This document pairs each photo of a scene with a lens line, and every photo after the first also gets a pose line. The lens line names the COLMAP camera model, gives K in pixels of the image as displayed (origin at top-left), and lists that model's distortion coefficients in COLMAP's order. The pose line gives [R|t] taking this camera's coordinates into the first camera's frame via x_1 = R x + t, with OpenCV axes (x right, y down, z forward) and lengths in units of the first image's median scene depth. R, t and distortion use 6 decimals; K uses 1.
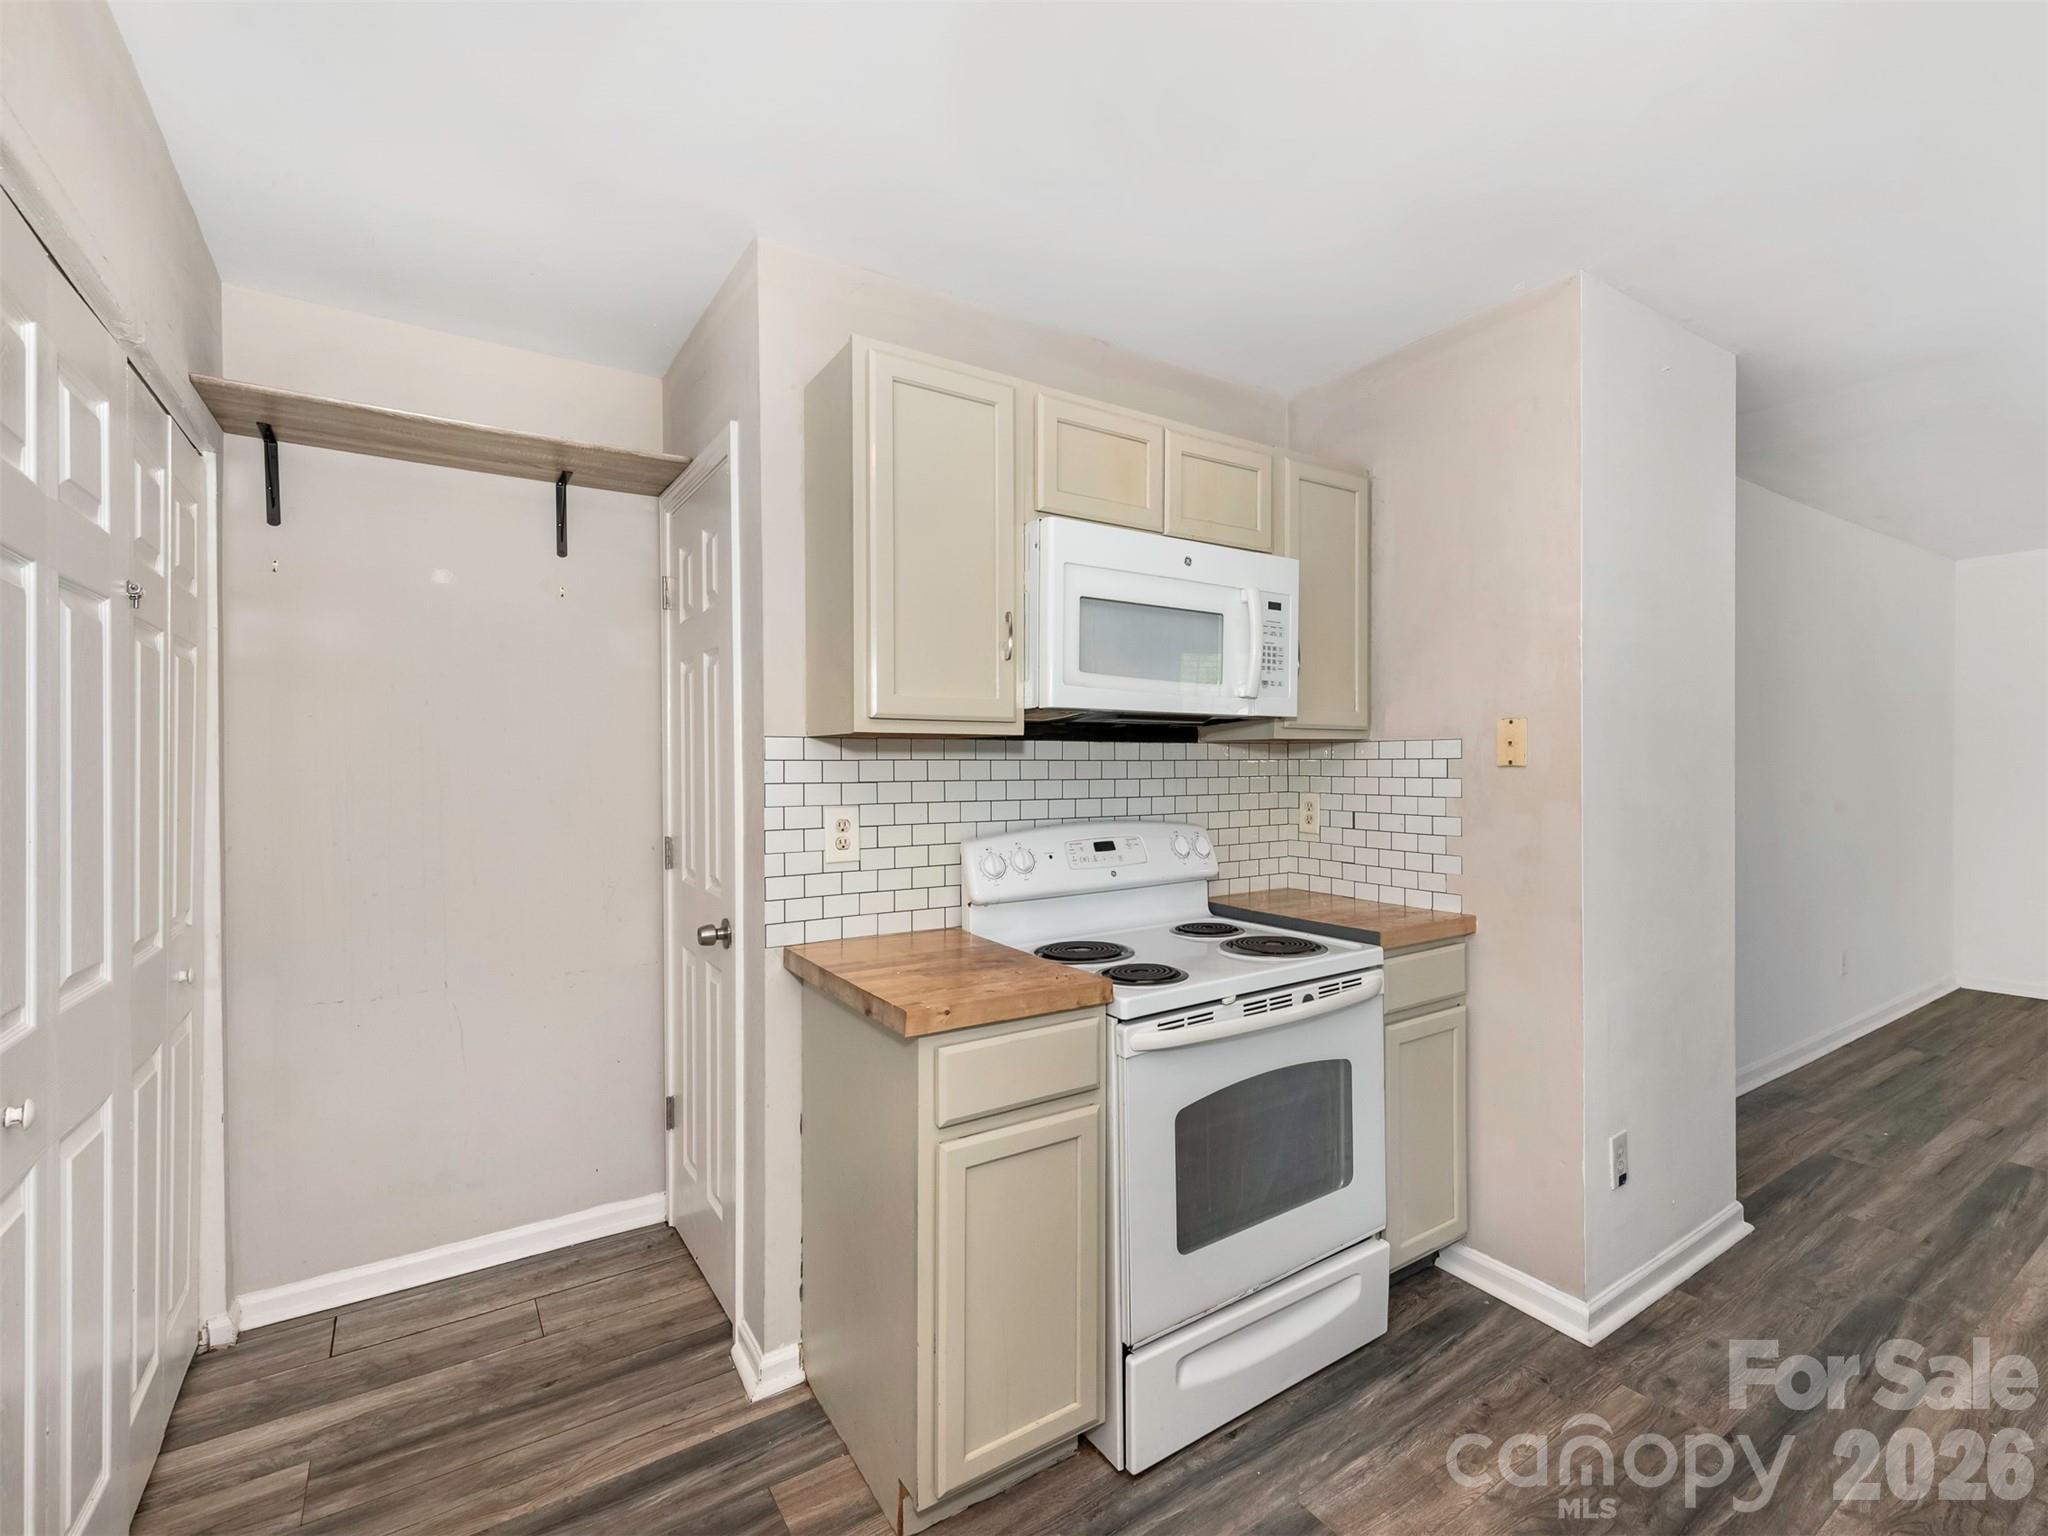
lens RADIAL K [[923.7, 0, 1070.1], [0, 923.7, 769.6], [0, 0, 1]] dist [0.019371, -0.007862]
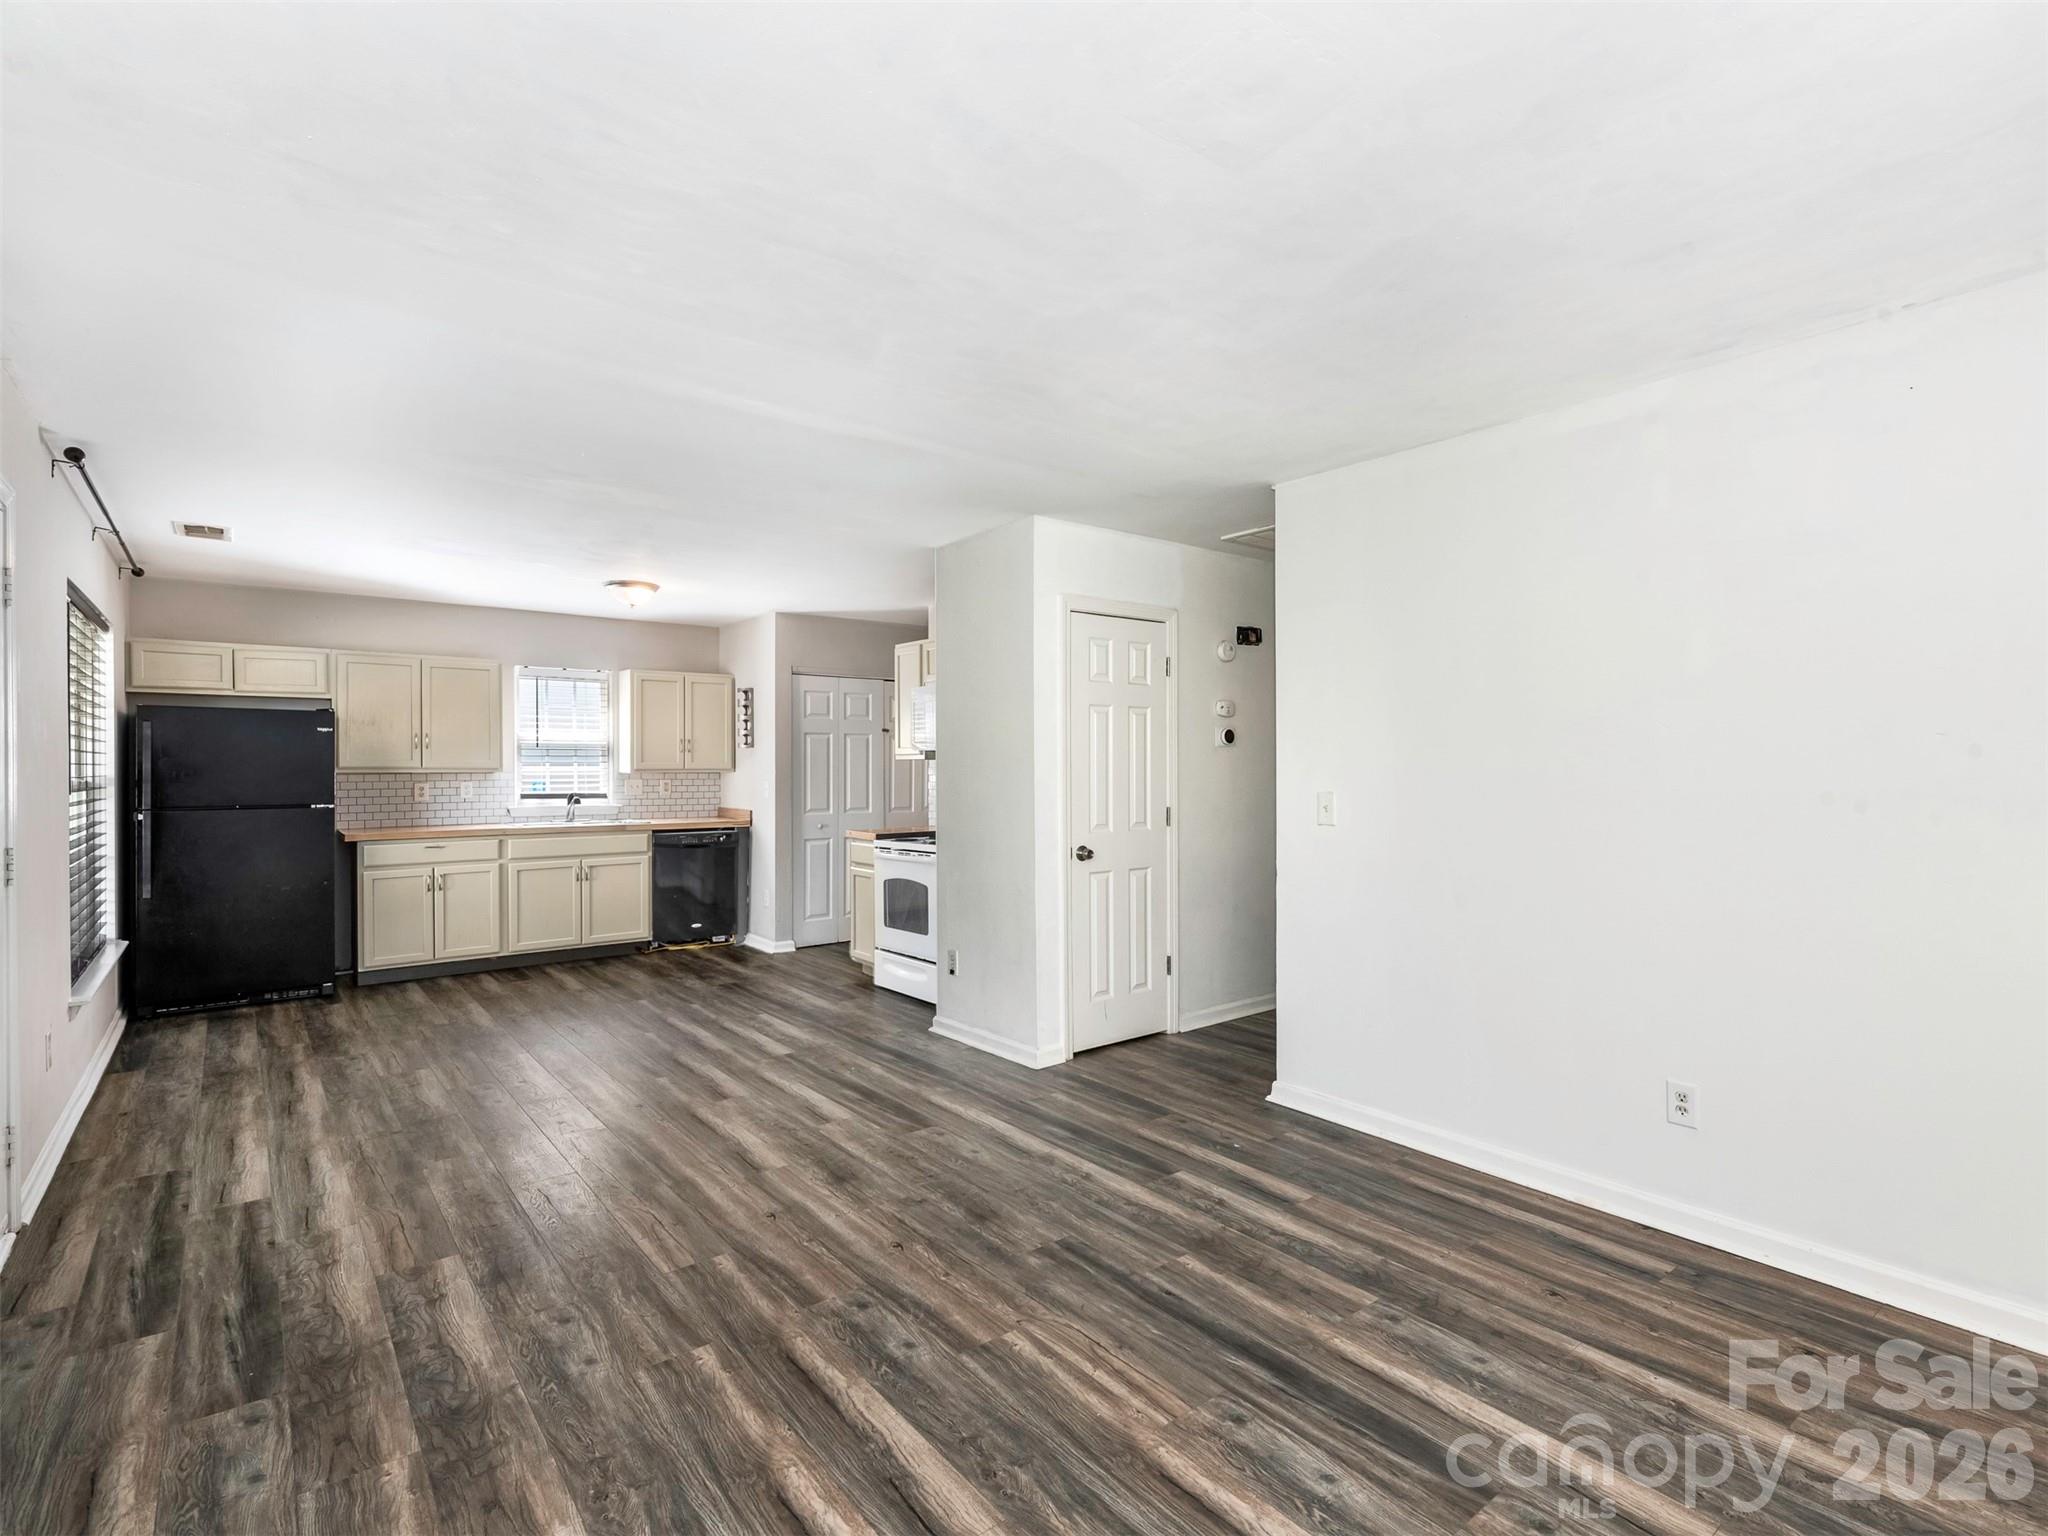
lens RADIAL K [[1000.9, 0, 1096.1], [0, 1000.9, 775.2], [0, 0, 1]] dist [0.012139, -0.002707]
pose [[0.094232, 0.010367, -0.995496, 3.010884], [-0.006272, 0.999932, 0.009820, -0.018764], [0.995531, 0.005318, 0.094290, 1.179092]]
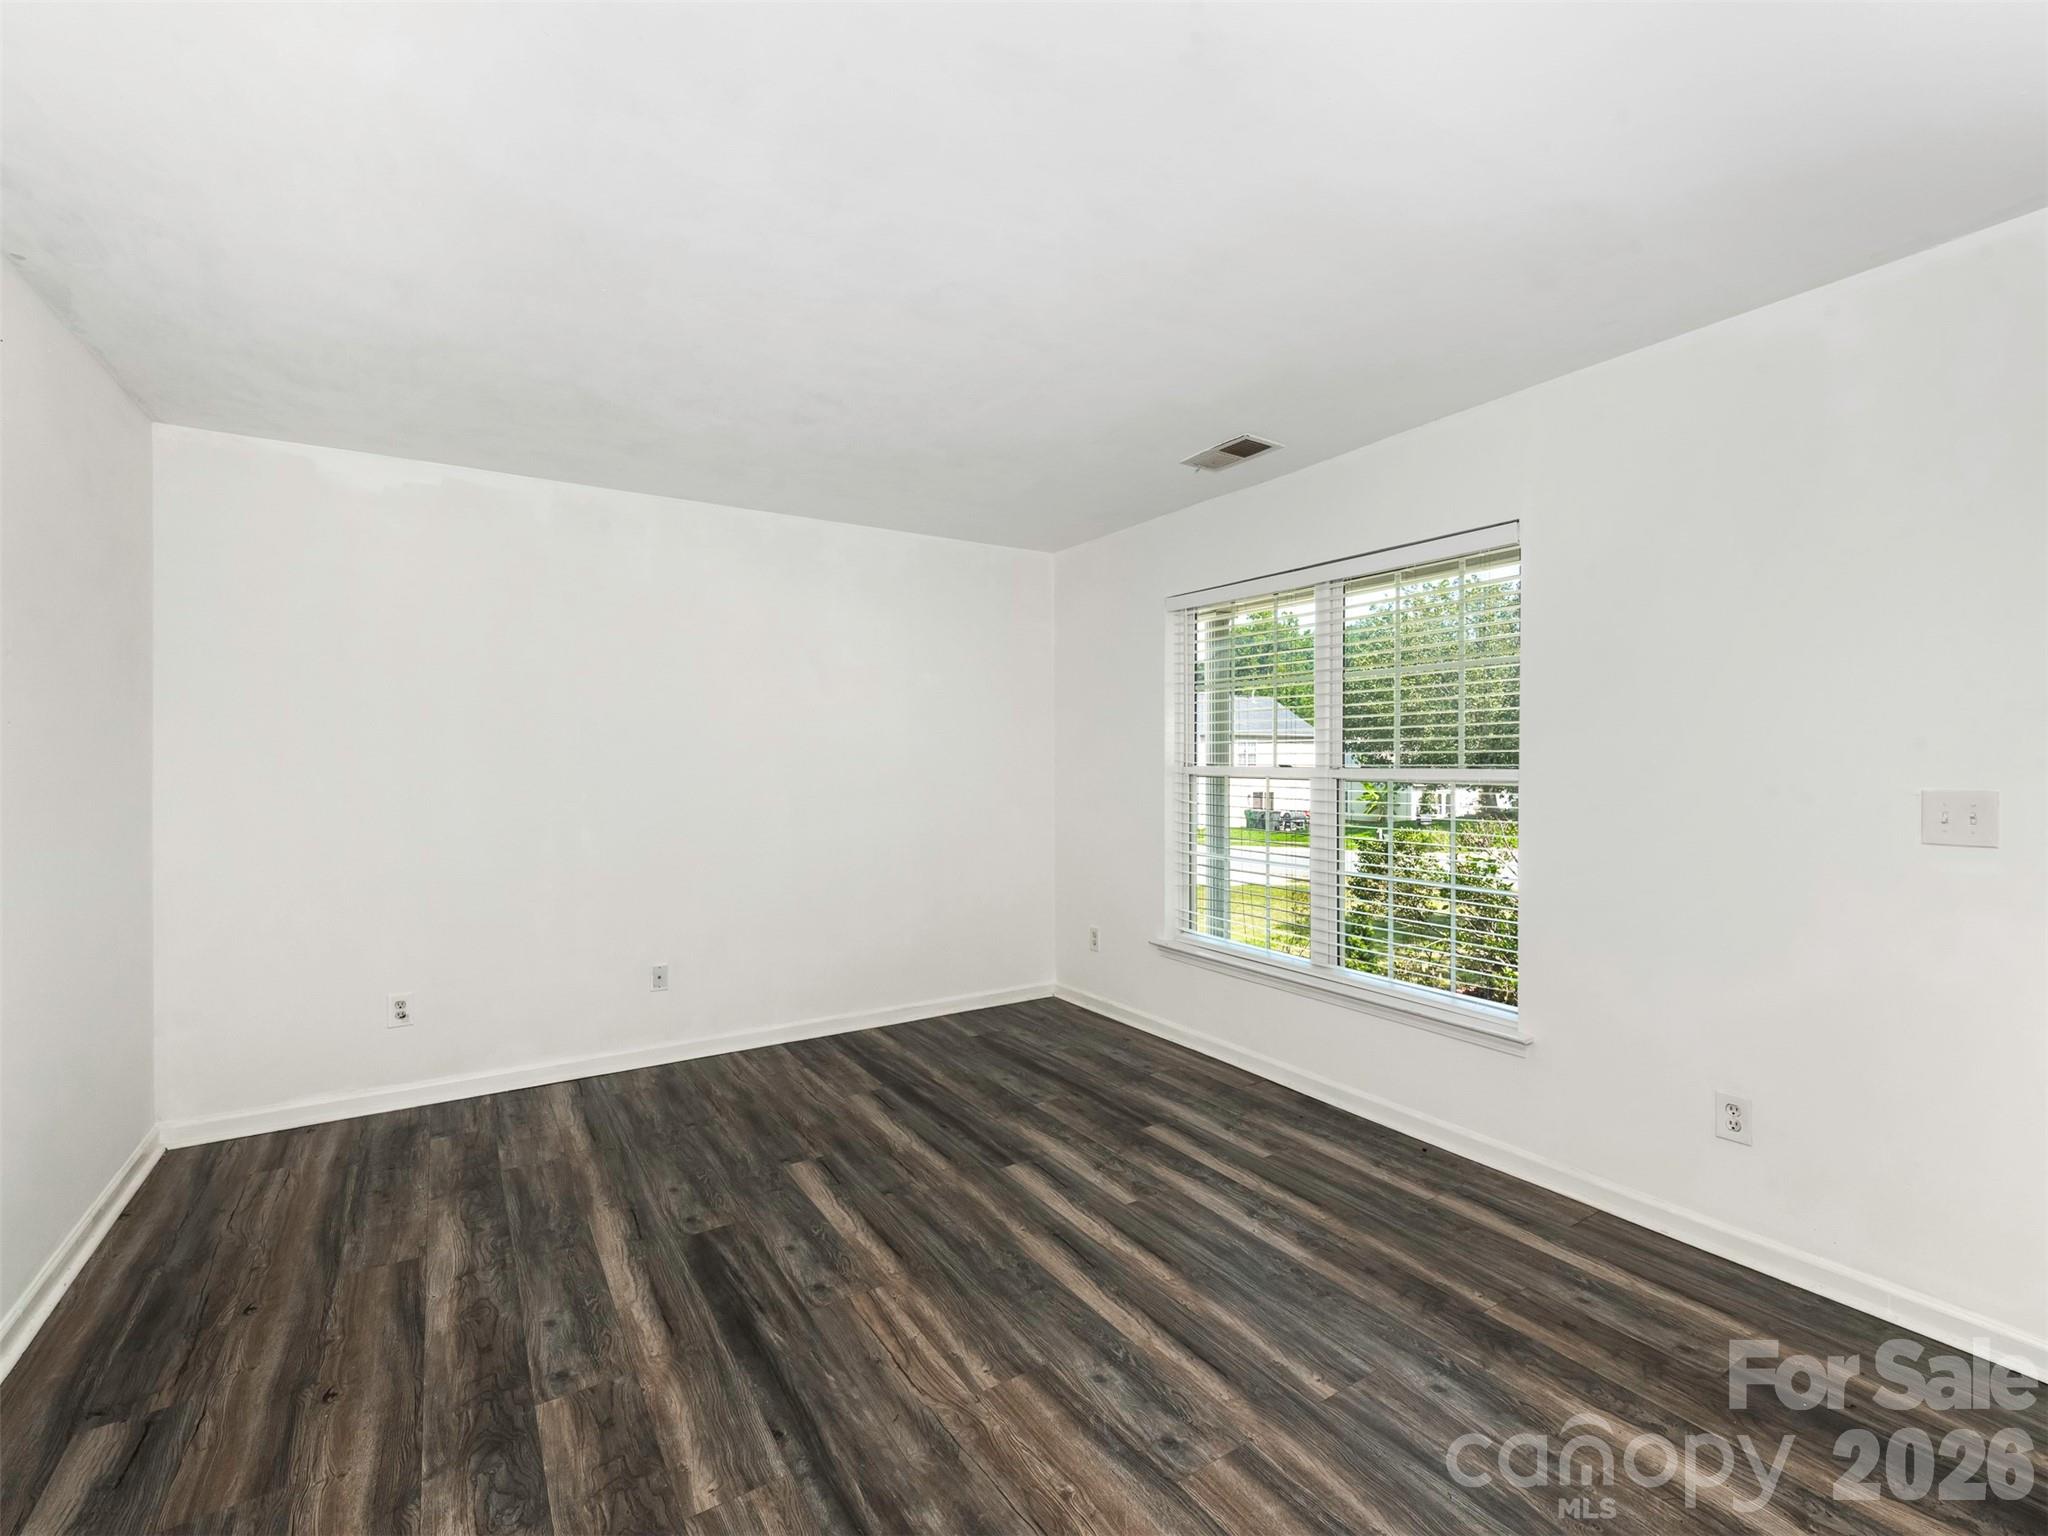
lens RADIAL K [[923.7, 0, 1056.0], [0, 923.7, 763.4], [0, 0, 1]] dist [0.019371, -0.007862]
pose [[0.021800, -0.001748, 0.999761, 0.975658], [0.011033, 0.999938, 0.001508, -0.005821], [-0.999701, 0.010997, 0.021818, 1.099789]]
